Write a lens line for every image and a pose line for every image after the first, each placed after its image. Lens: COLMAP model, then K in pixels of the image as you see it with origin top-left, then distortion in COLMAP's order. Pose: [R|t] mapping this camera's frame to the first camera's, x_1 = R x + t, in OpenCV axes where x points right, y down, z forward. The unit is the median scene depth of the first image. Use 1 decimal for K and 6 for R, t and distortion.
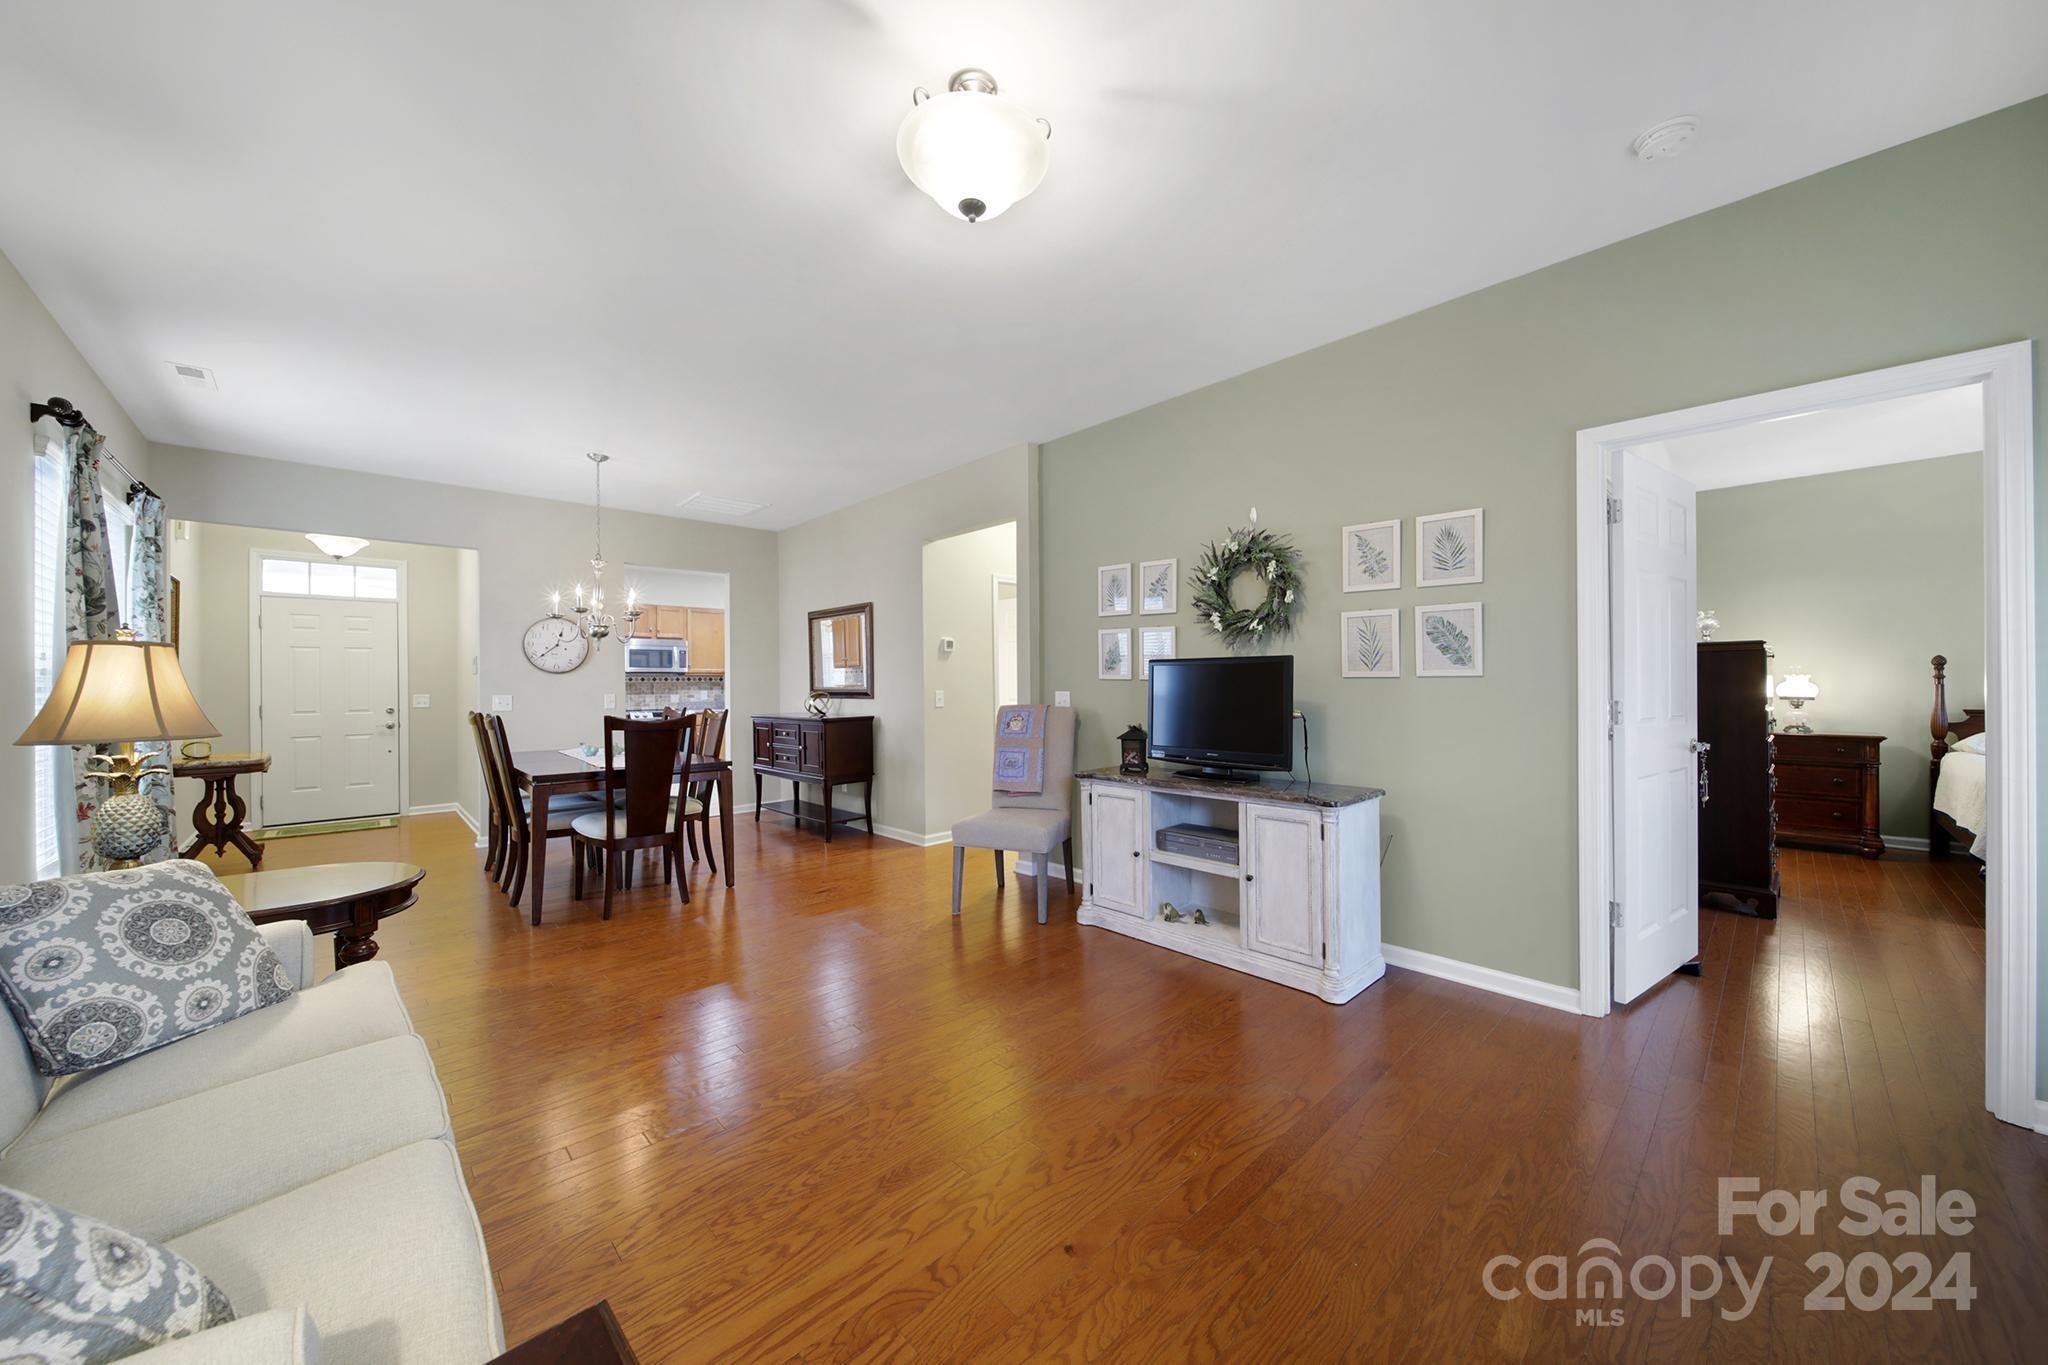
lens RADIAL K [[719.7, 0, 1026.8], [0, 719.7, 684.6], [0, 0, 1]] dist [0.000794, -0.001971]
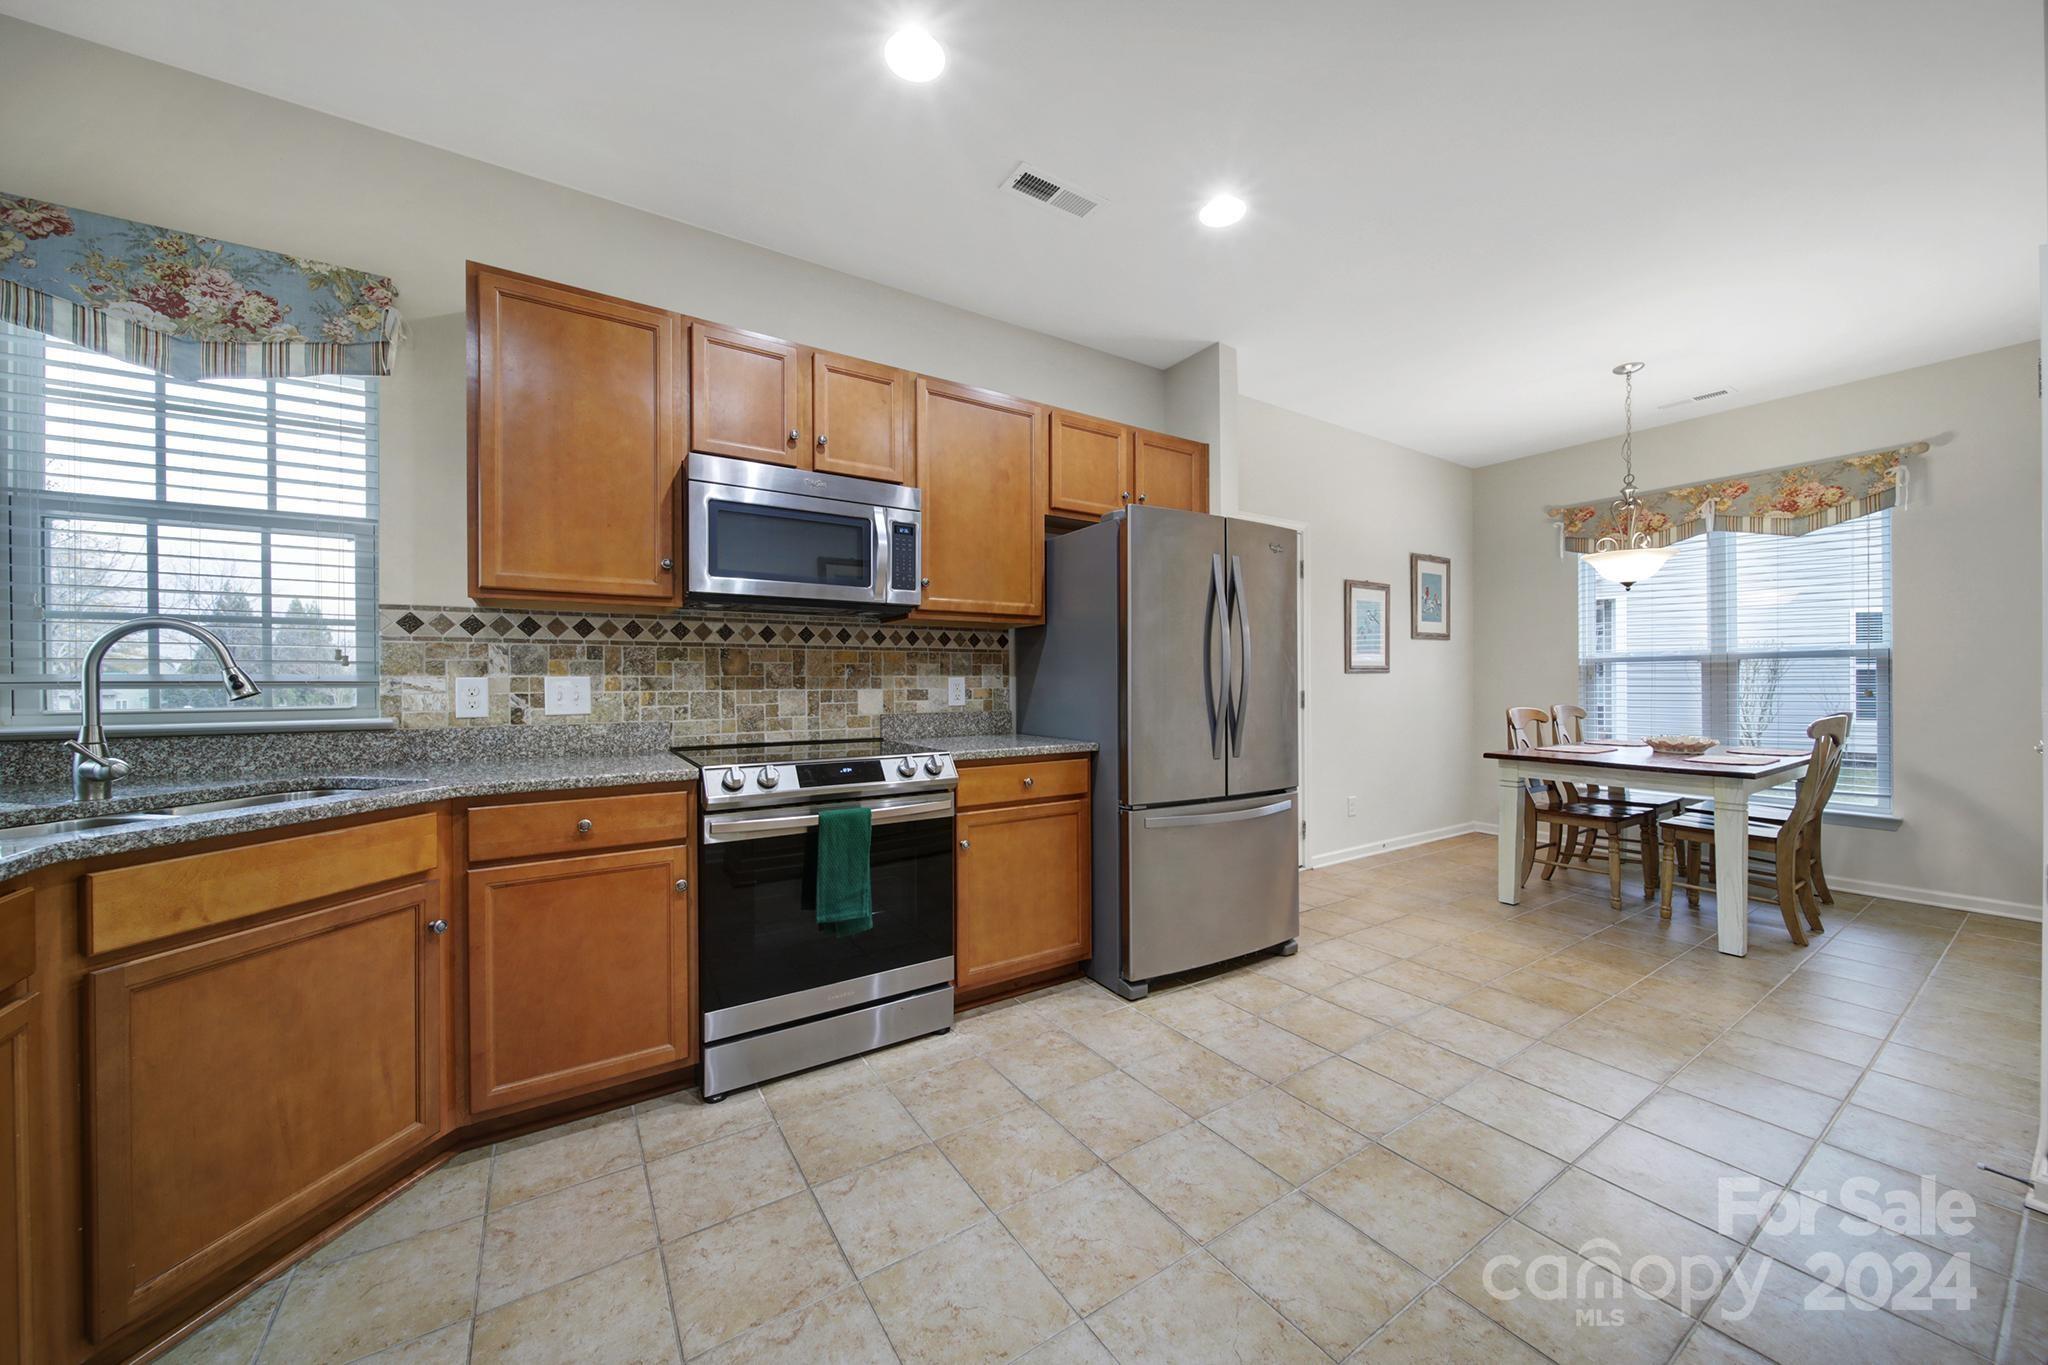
lens RADIAL K [[719.7, 0, 1022.5], [0, 719.7, 682.3], [0, 0, 1]] dist [0.000794, -0.001971]
pose [[0.982638, 0.000543, -0.185531, -0.746258], [0.000119, 0.999994, 0.003557, 0.020621], [0.185532, -0.003517, 0.982632, 1.443418]]
